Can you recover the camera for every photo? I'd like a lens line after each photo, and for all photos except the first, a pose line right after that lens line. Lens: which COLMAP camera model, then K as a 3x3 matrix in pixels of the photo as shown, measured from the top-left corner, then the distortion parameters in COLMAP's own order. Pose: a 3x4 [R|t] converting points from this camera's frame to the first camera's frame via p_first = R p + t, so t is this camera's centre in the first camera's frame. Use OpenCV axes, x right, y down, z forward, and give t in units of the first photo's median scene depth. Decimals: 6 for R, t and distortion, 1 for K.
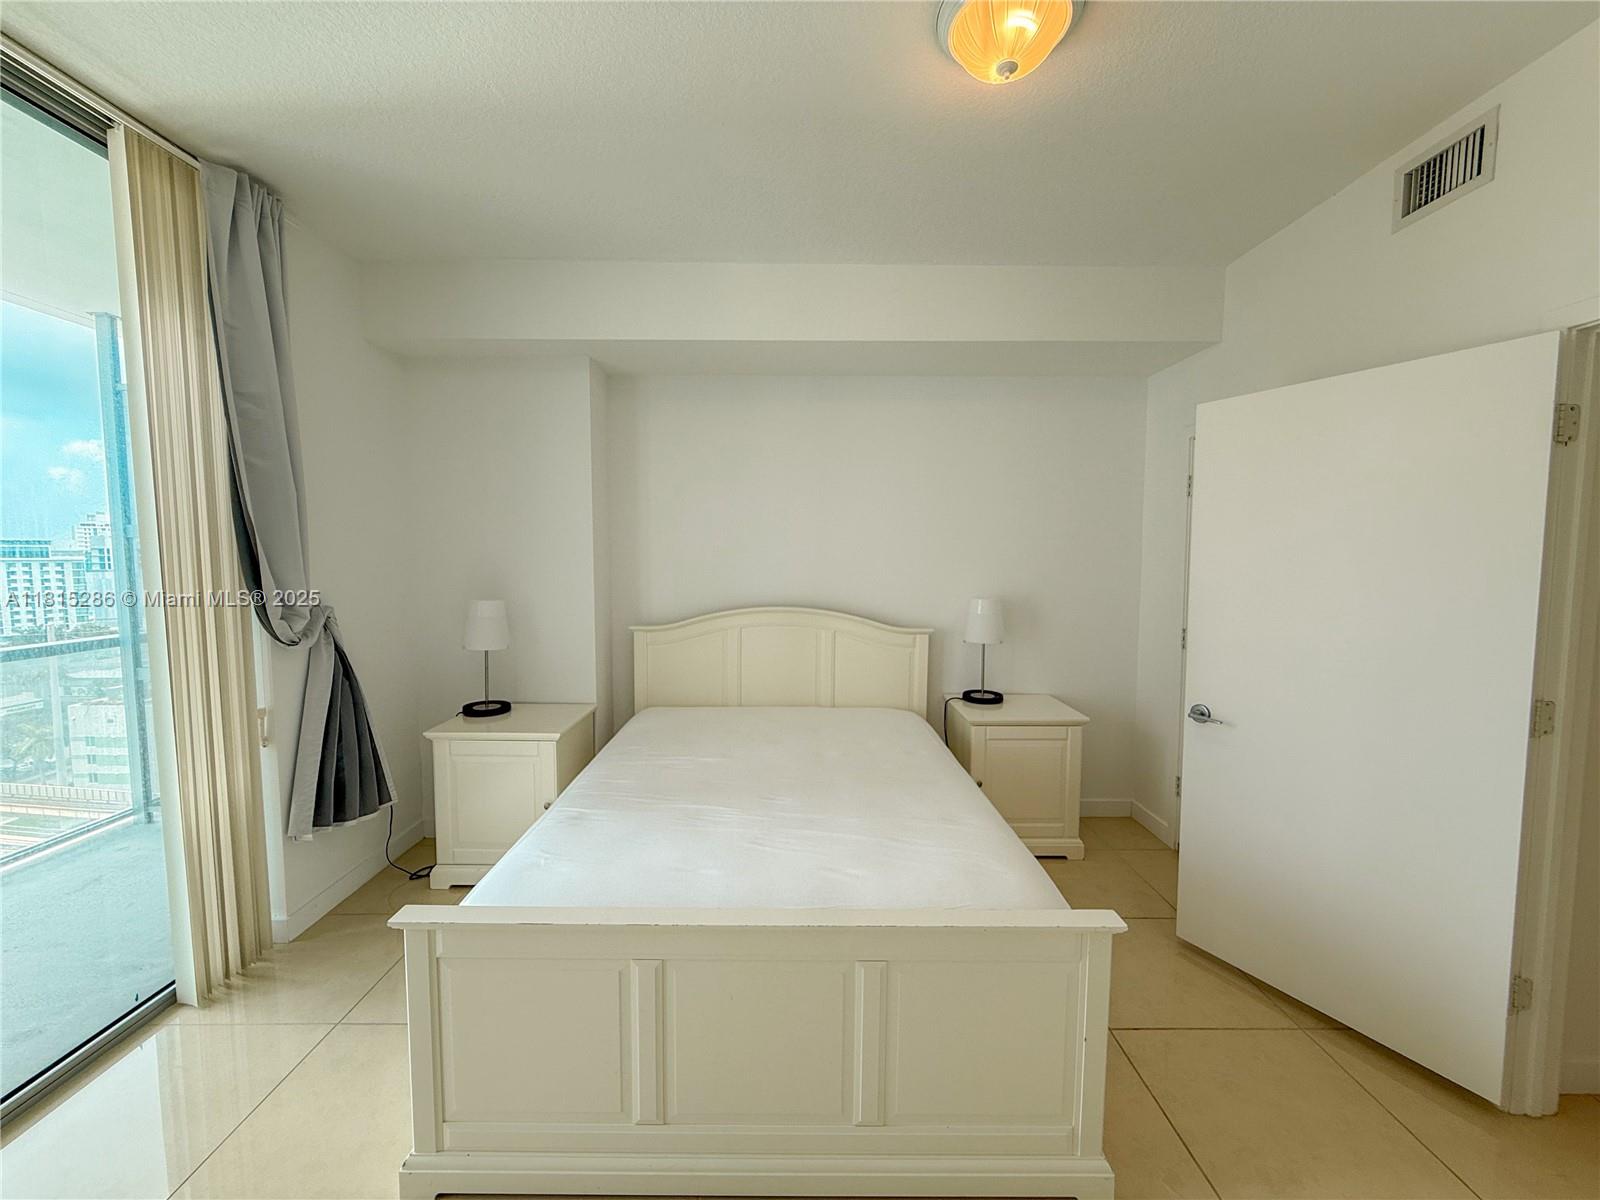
lens RADIAL K [[639.0, 0, 799.0], [0, 639.0, 598.2], [0, 0, 1]] dist [0.002194, 0.000628]
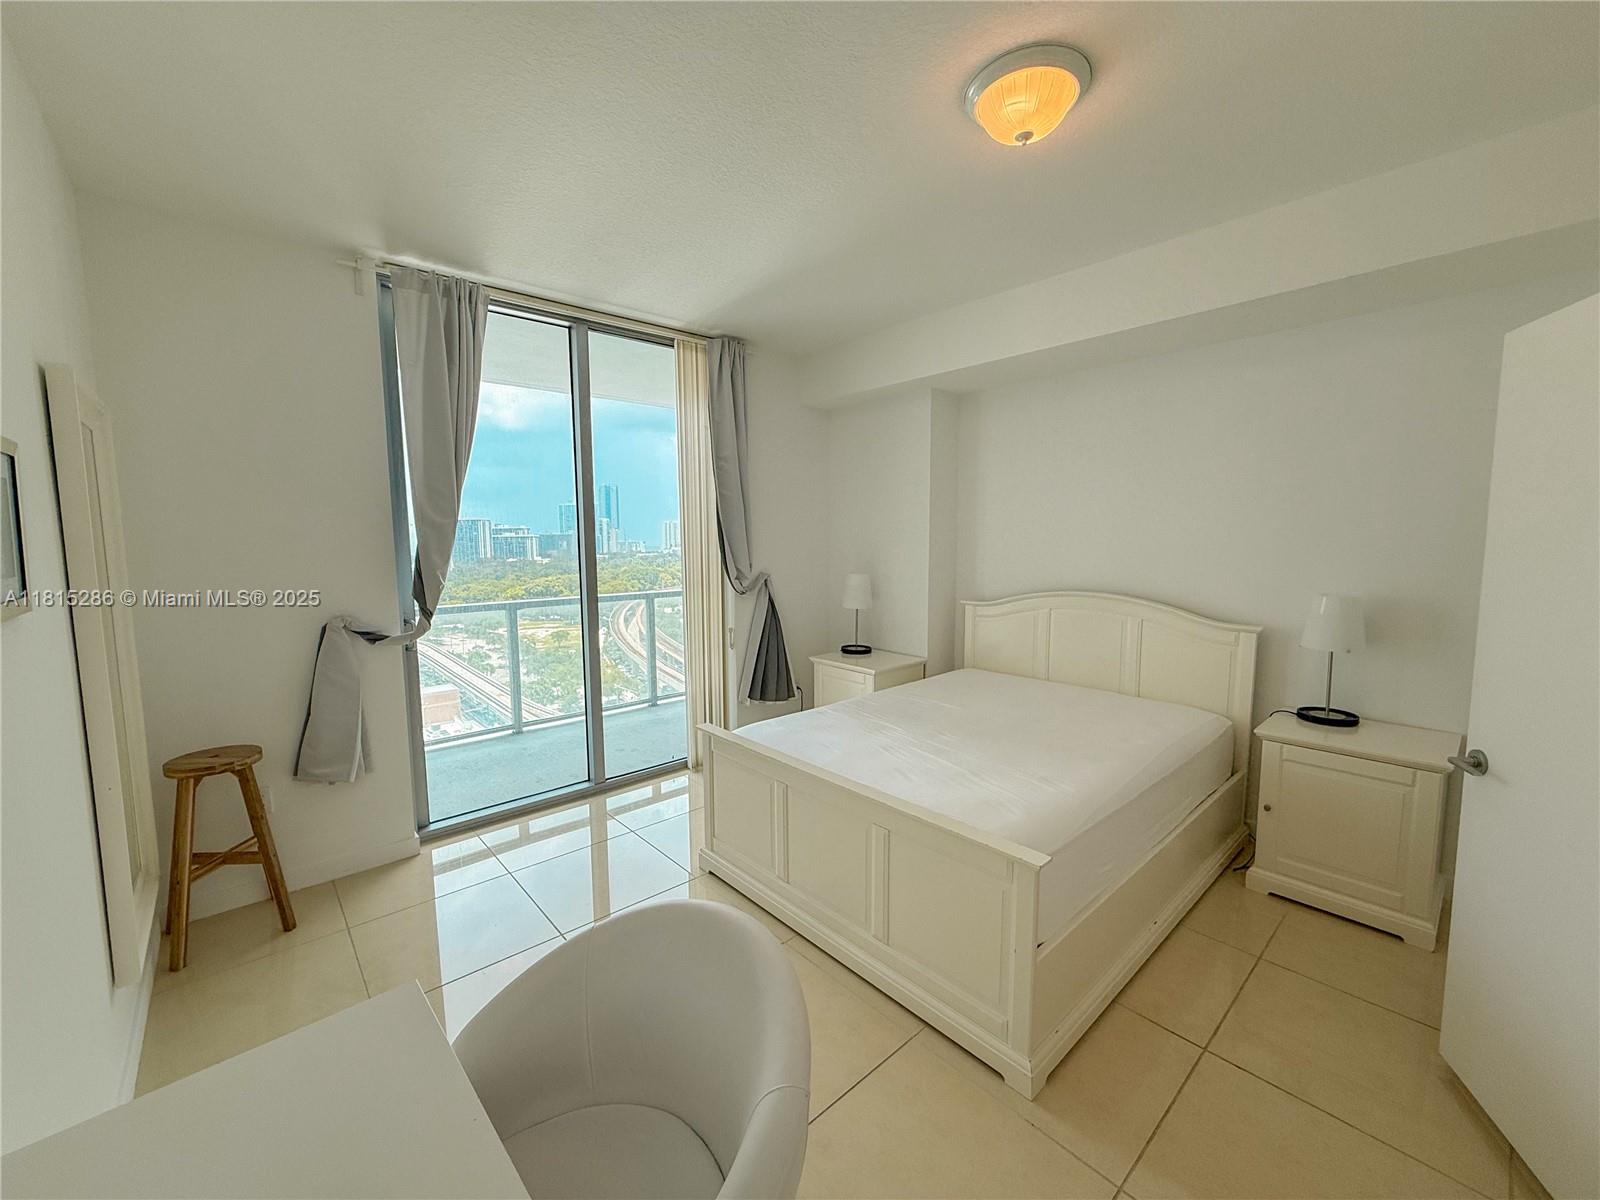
lens RADIAL K [[639.0, 0, 800.0], [0, 639.0, 598.1], [0, 0, 1]] dist [0.002194, 0.000628]
pose [[0.663187, 0.064830, -0.745641, 0.493438], [-0.044704, 0.997894, 0.047001, -0.004621], [0.747117, 0.002163, 0.664689, -0.047952]]
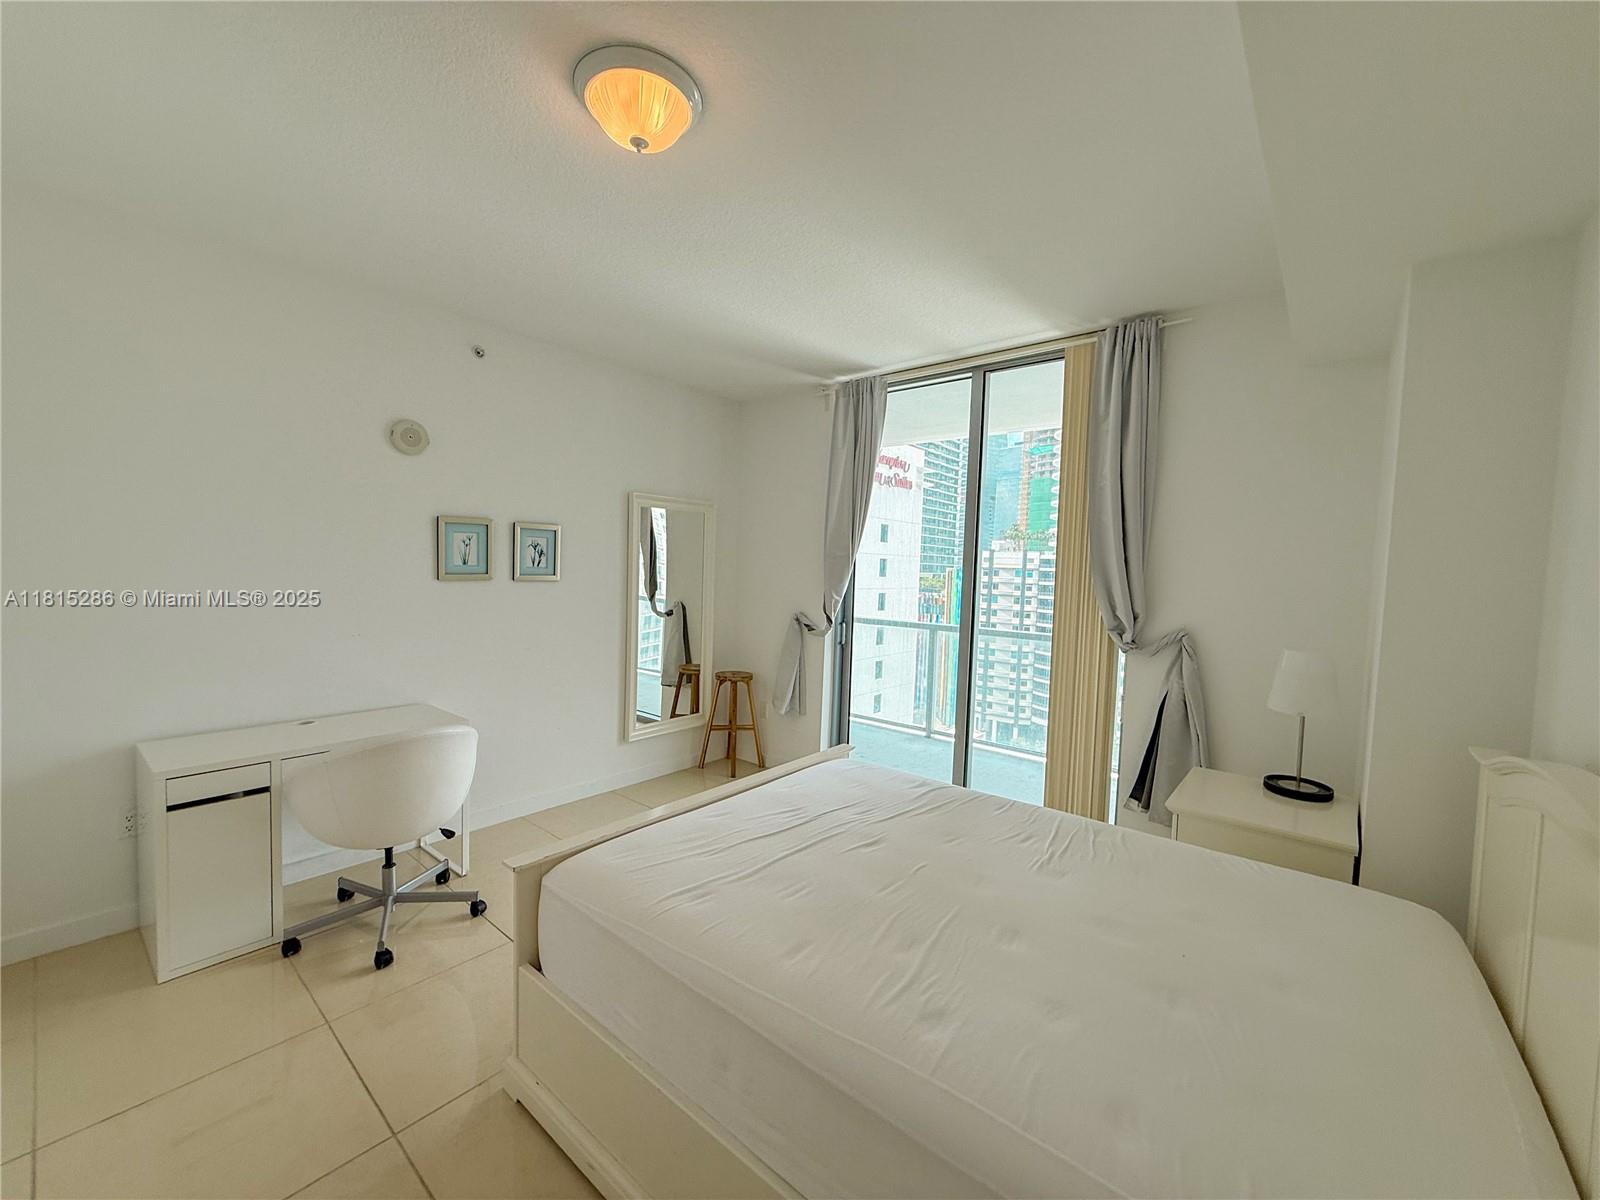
lens RADIAL K [[639.0, 0, 800.4], [0, 639.0, 599.1], [0, 0, 1]] dist [0.002194, 0.000628]
pose [[-0.641422, 0.018346, -0.766969, 0.509362], [-0.087684, 0.991410, 0.097046, -0.081088], [0.762161, 0.129499, -0.634304, 1.008480]]
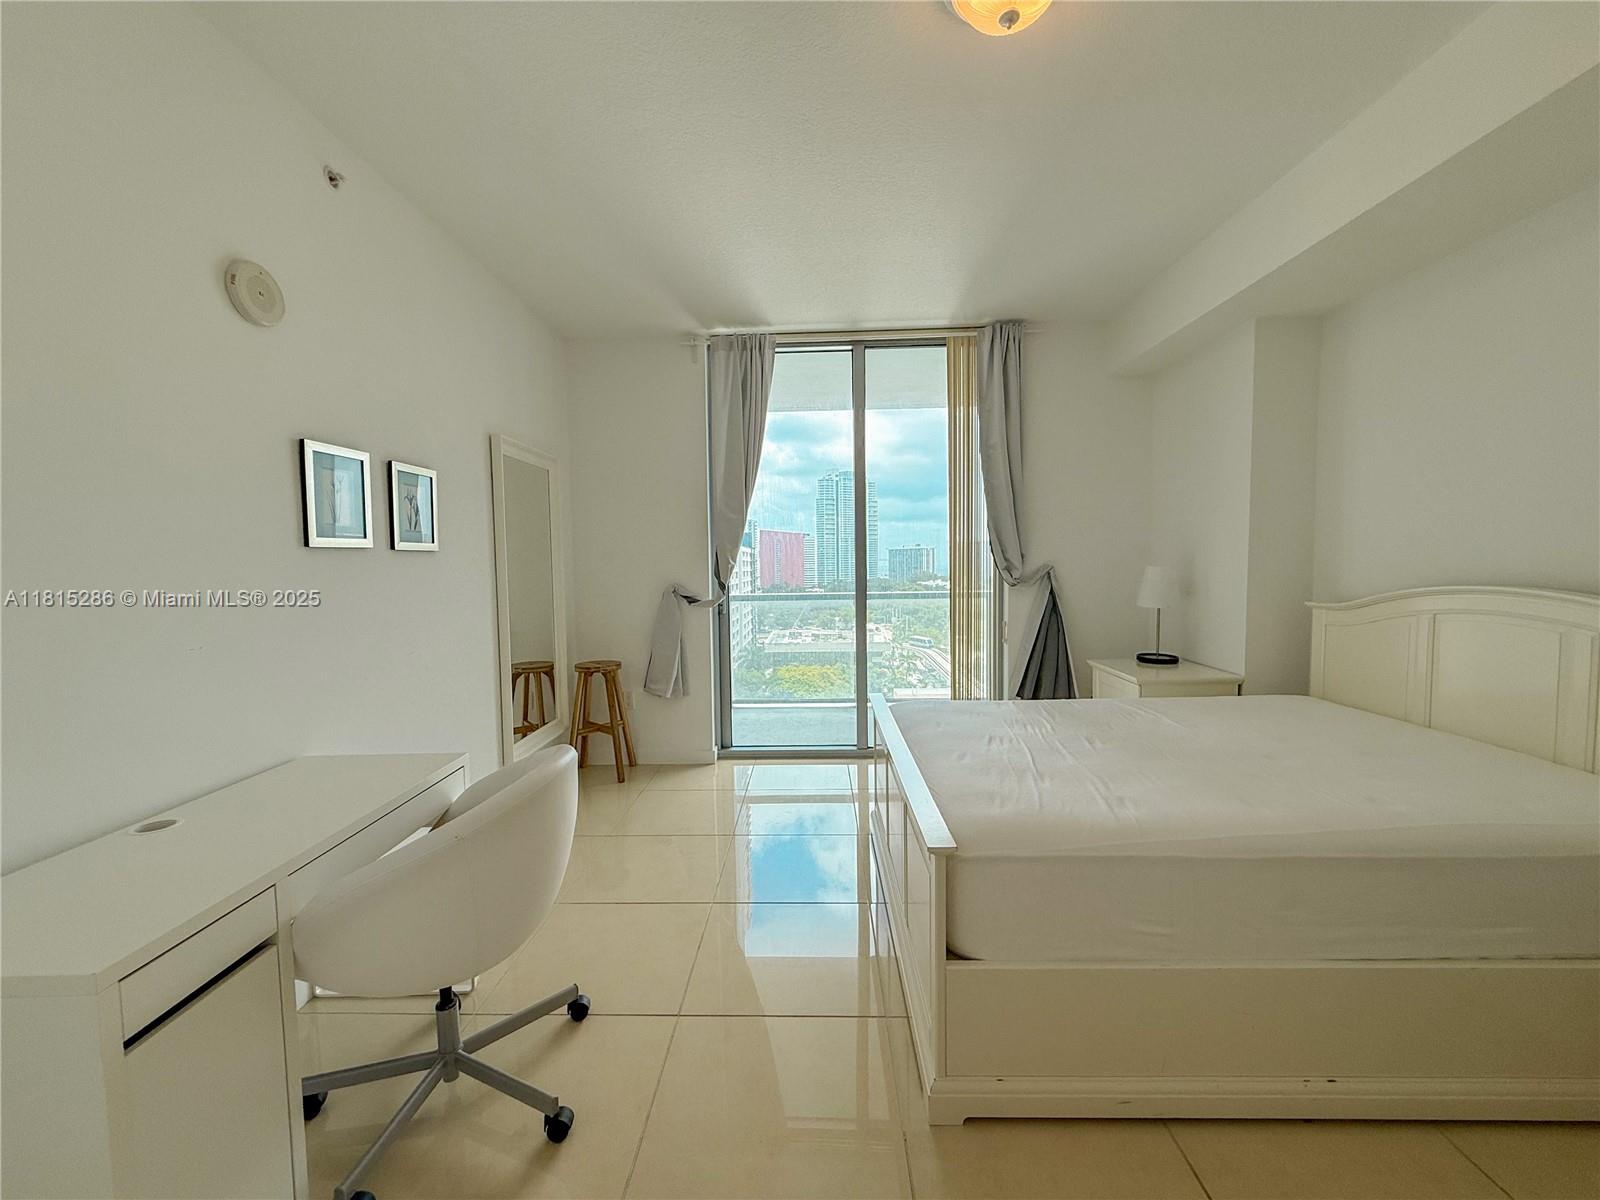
lens RADIAL K [[639.0, 0, 799.8], [0, 639.0, 594.7], [0, 0, 1]] dist [0.002194, 0.000628]
pose [[-0.026930, 0.049461, -0.998413, 0.703578], [-0.056879, 0.997081, 0.050929, 0.032986], [0.998018, 0.058160, -0.024038, 0.366169]]
